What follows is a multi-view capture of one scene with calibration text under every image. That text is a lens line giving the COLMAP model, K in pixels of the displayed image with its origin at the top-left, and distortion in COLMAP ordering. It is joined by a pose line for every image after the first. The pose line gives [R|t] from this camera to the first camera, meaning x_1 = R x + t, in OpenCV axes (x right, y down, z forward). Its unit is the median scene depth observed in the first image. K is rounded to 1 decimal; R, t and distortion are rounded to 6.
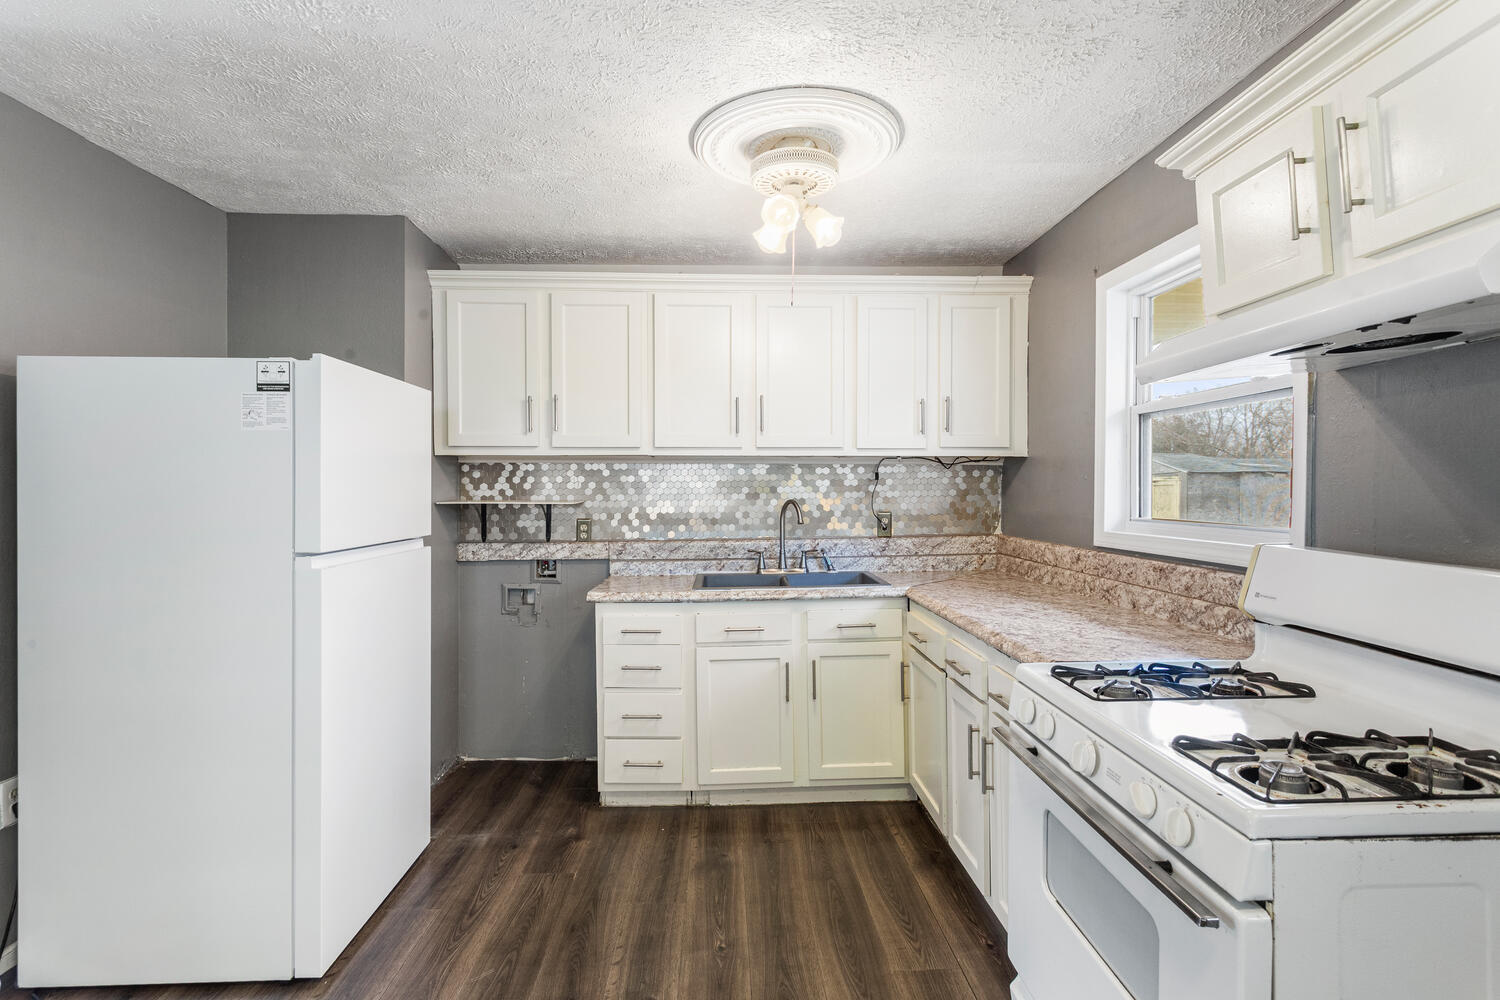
lens RADIAL K [[729.3, 0, 760.2], [0, 729.3, 492.6], [0, 0, 1]] dist [-0.002583, 0.004749]
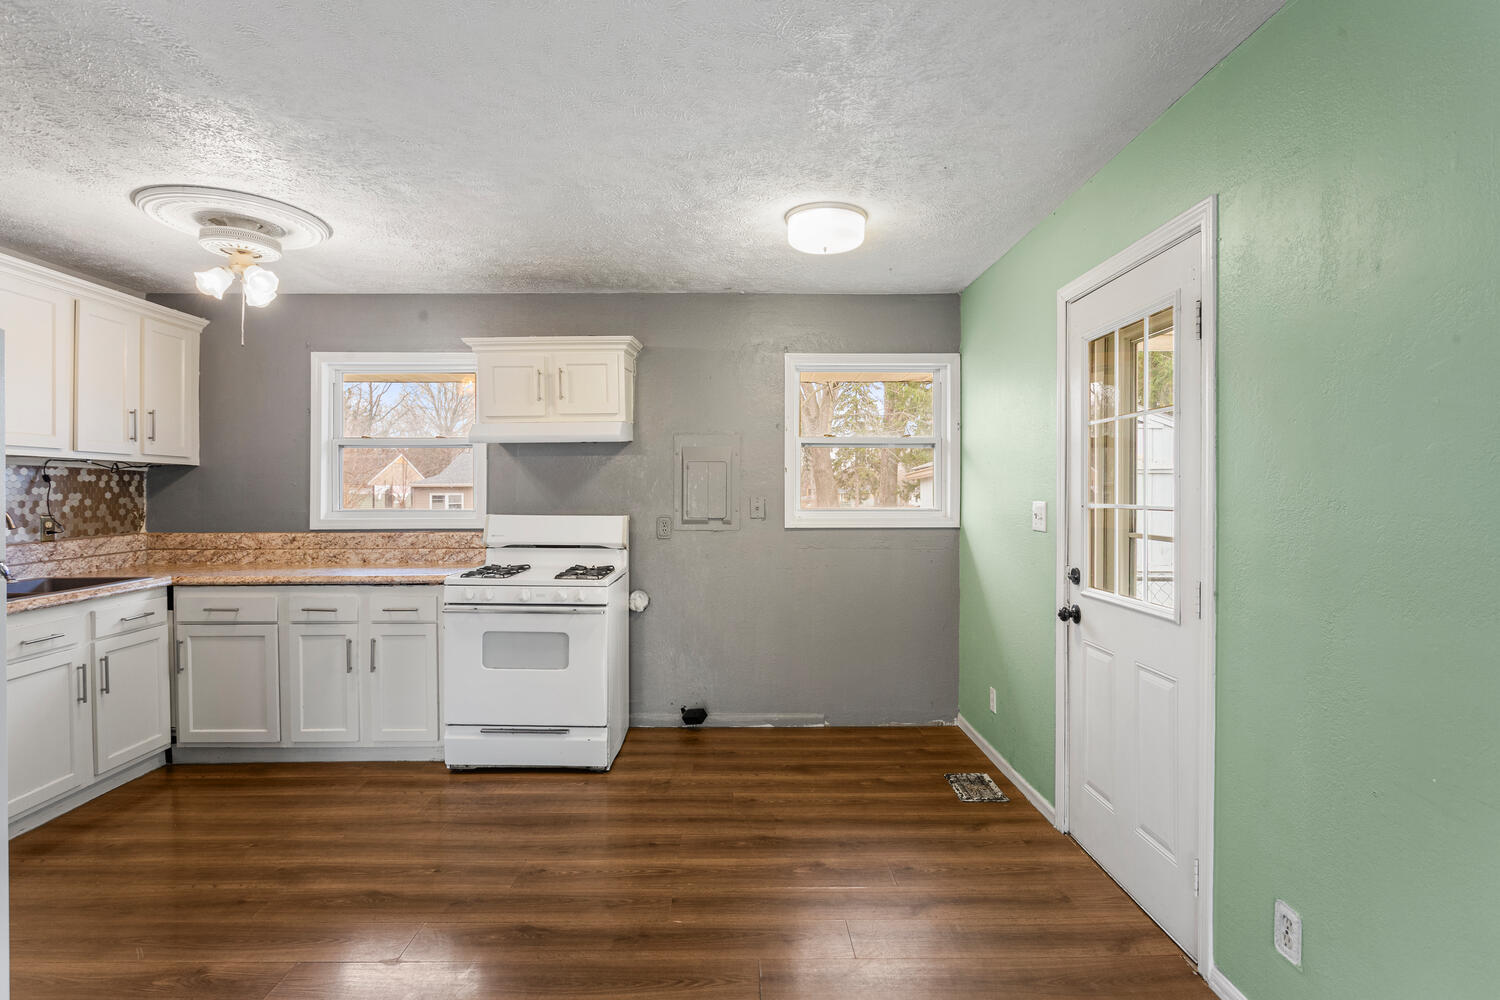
lens RADIAL K [[729.3, 0, 746.7], [0, 729.3, 503.6], [0, 0, 1]] dist [-0.002583, 0.004749]
pose [[0.021560, -0.012601, 0.999688, -0.913292], [0.008037, 0.999890, 0.012431, 0.007172], [-0.999735, 0.007767, 0.021659, 0.063235]]
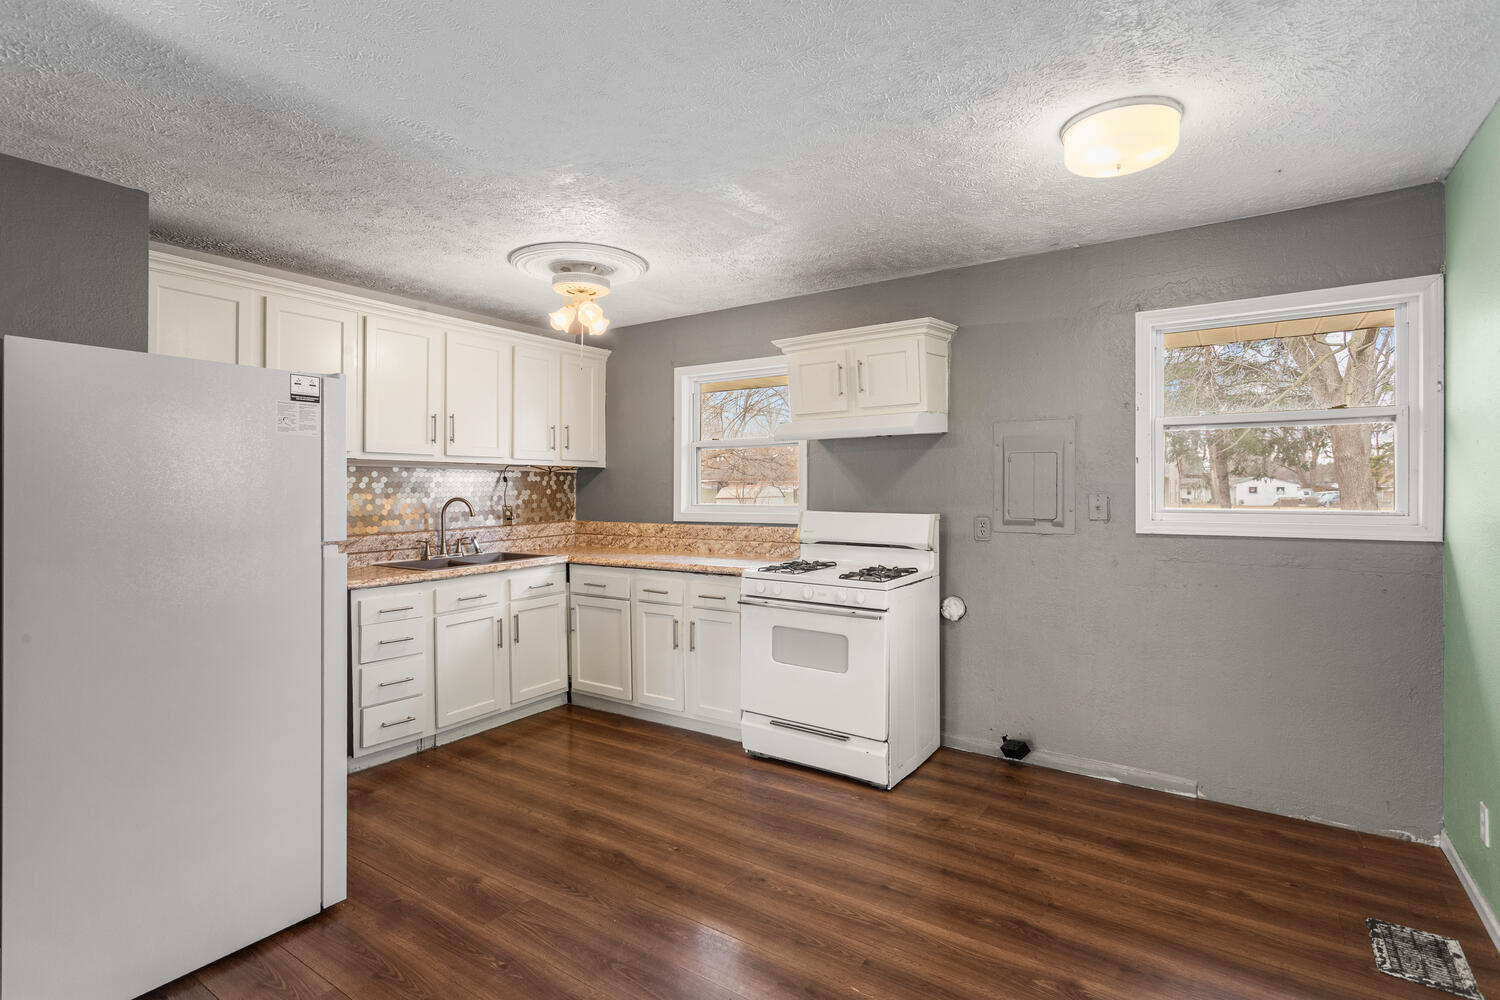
lens RADIAL K [[729.3, 0, 752.3], [0, 729.3, 490.4], [0, 0, 1]] dist [-0.002583, 0.004749]
pose [[0.587279, -0.001808, 0.809383, -0.748064], [0.007730, 0.999964, -0.003375, 0.006148], [-0.809348, 0.008238, 0.587272, -0.152903]]
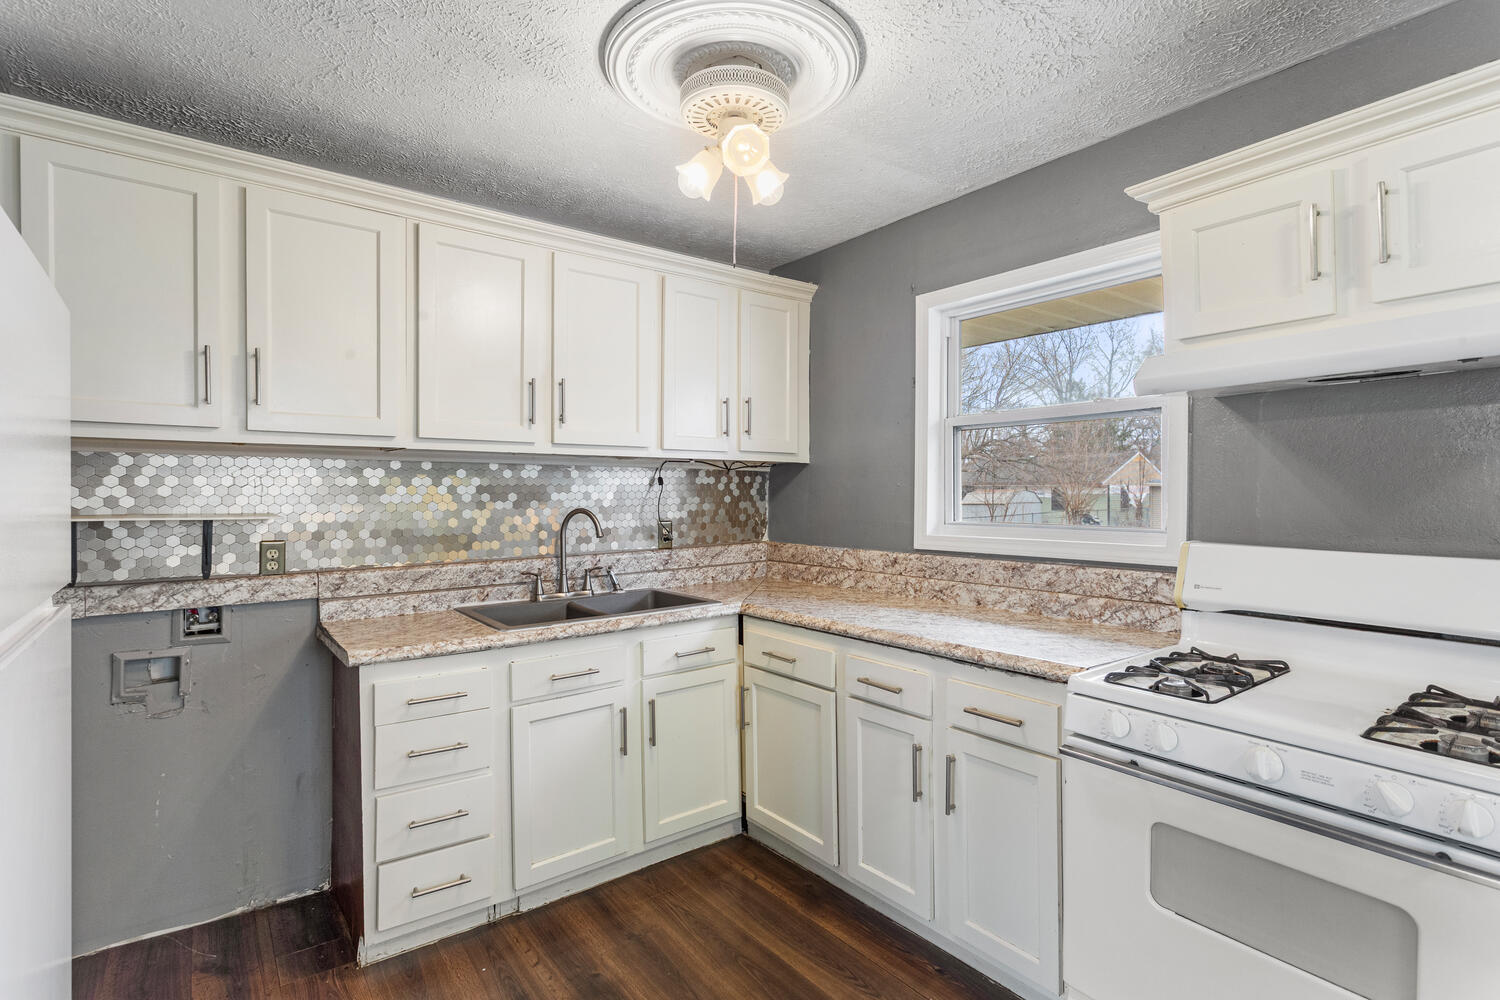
lens RADIAL K [[729.3, 0, 737.3], [0, 729.3, 498.7], [0, 0, 1]] dist [-0.002583, 0.004749]
pose [[0.826992, -0.003120, 0.562205, -0.306961], [0.003997, 0.999992, -0.000330, -0.000339], [-0.562200, 0.002520, 0.826998, 0.245494]]
